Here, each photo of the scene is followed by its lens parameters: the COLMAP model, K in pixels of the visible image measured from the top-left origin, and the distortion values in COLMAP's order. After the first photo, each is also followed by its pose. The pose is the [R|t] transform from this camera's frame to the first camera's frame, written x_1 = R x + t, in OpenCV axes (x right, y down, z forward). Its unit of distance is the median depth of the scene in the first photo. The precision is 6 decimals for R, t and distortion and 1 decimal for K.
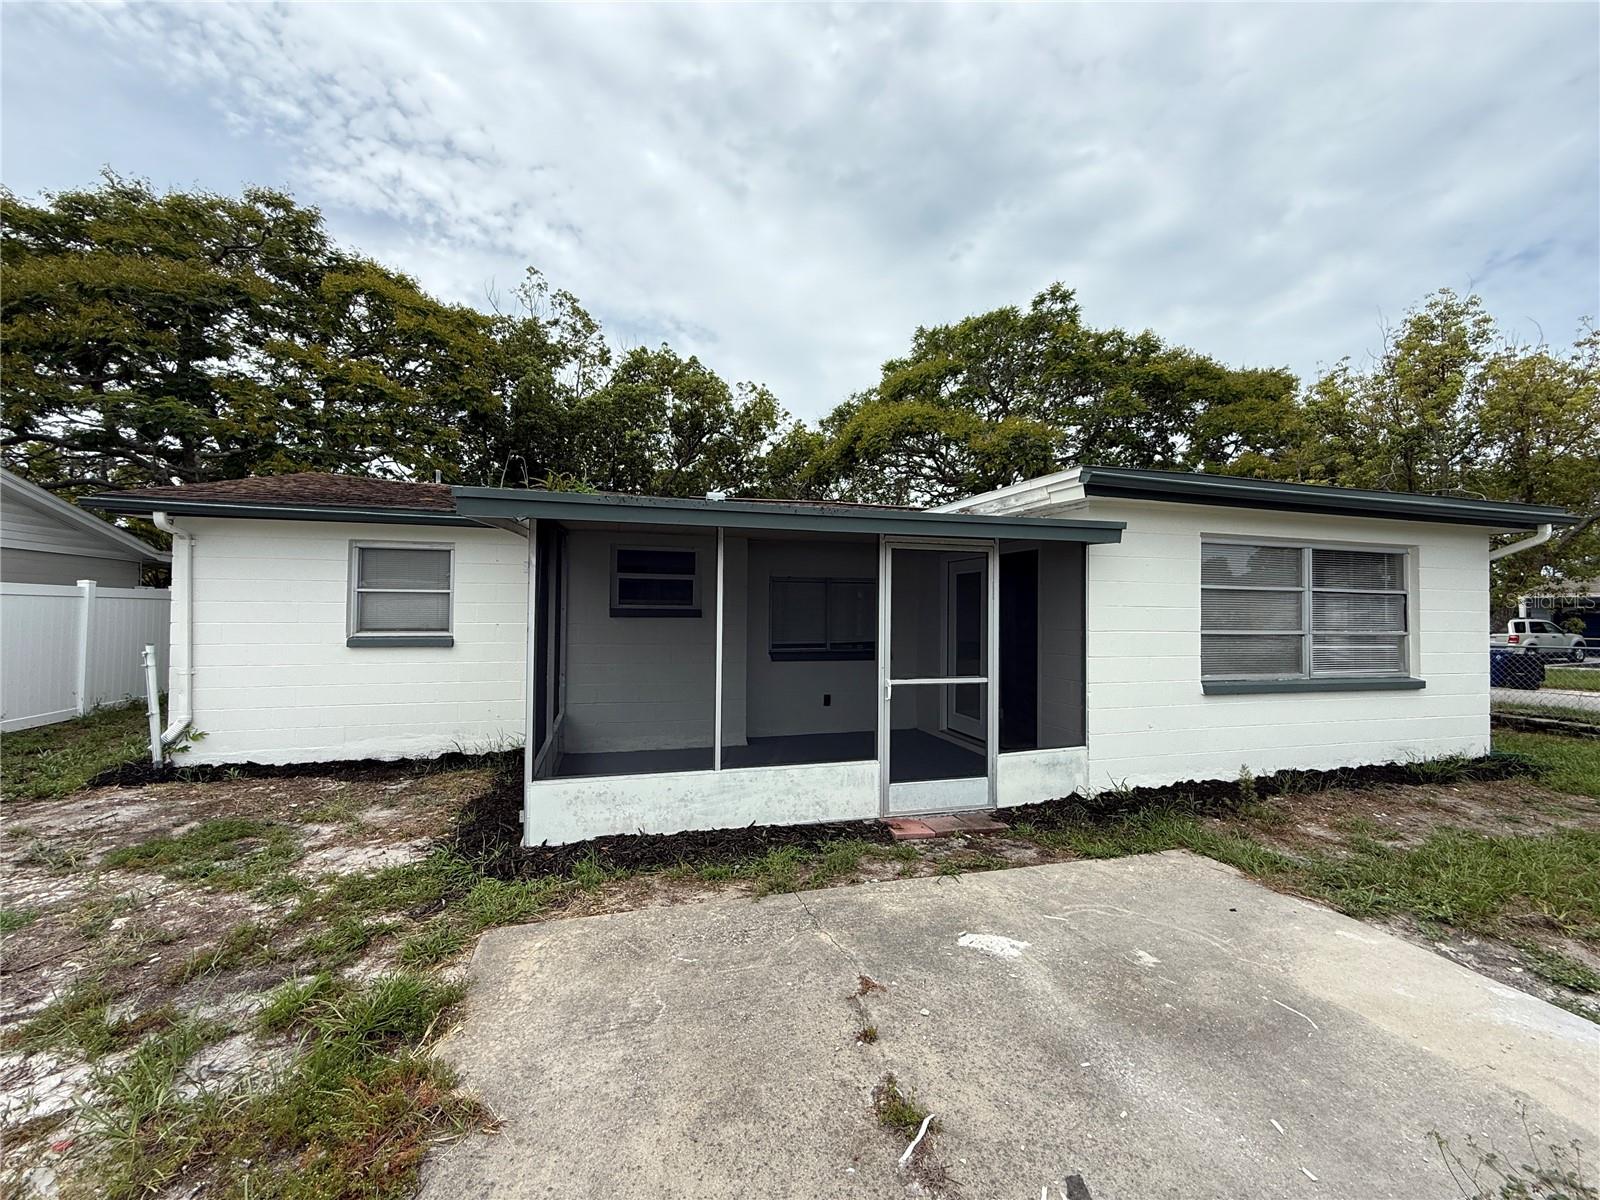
lens RADIAL K [[640.2, 0, 800.0], [0, 640.2, 600.0], [0, 0, 1]] dist [0.000033, -0.000121]
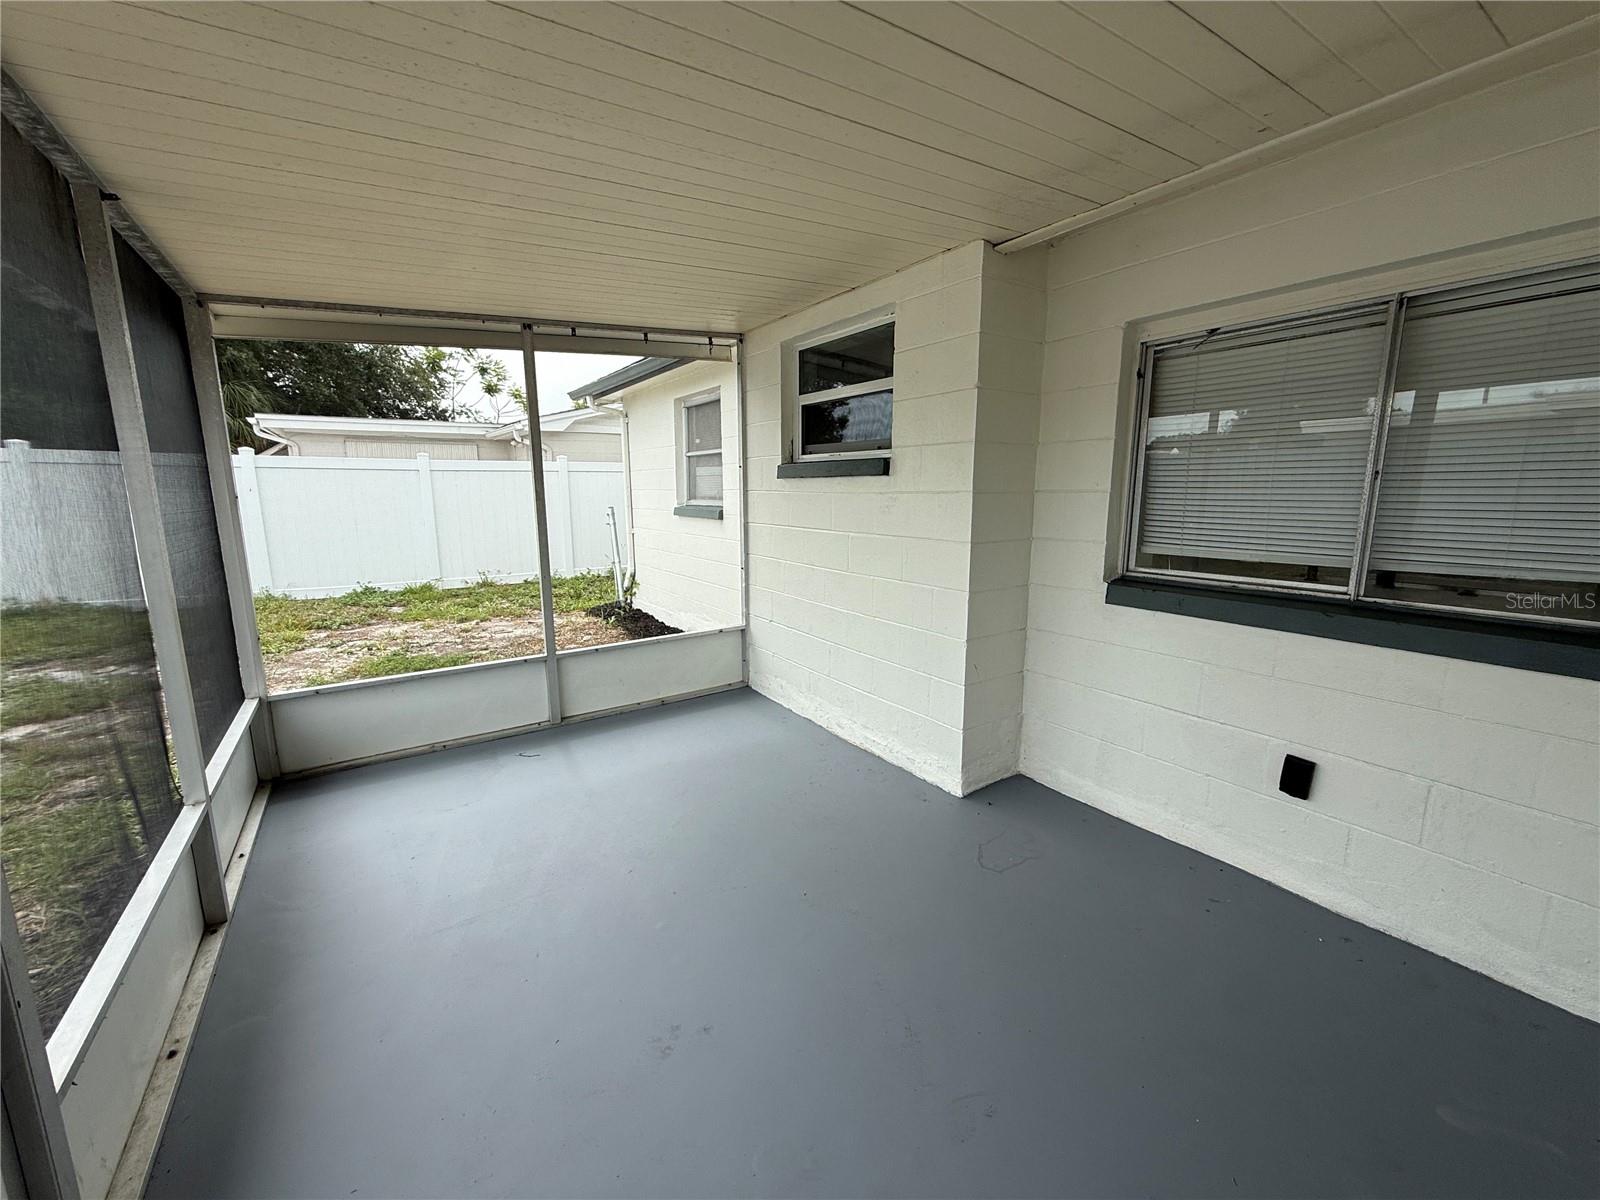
lens RADIAL K [[640.2, 0, 800.0], [0, 640.2, 600.0], [0, 0, 1]] dist [0.000033, -0.000121]
pose [[0.307771, 0.155555, -0.938658, 0.250337], [0.019708, 0.985291, 0.169745, 0.038171], [0.951256, -0.070741, 0.300178, 0.827969]]
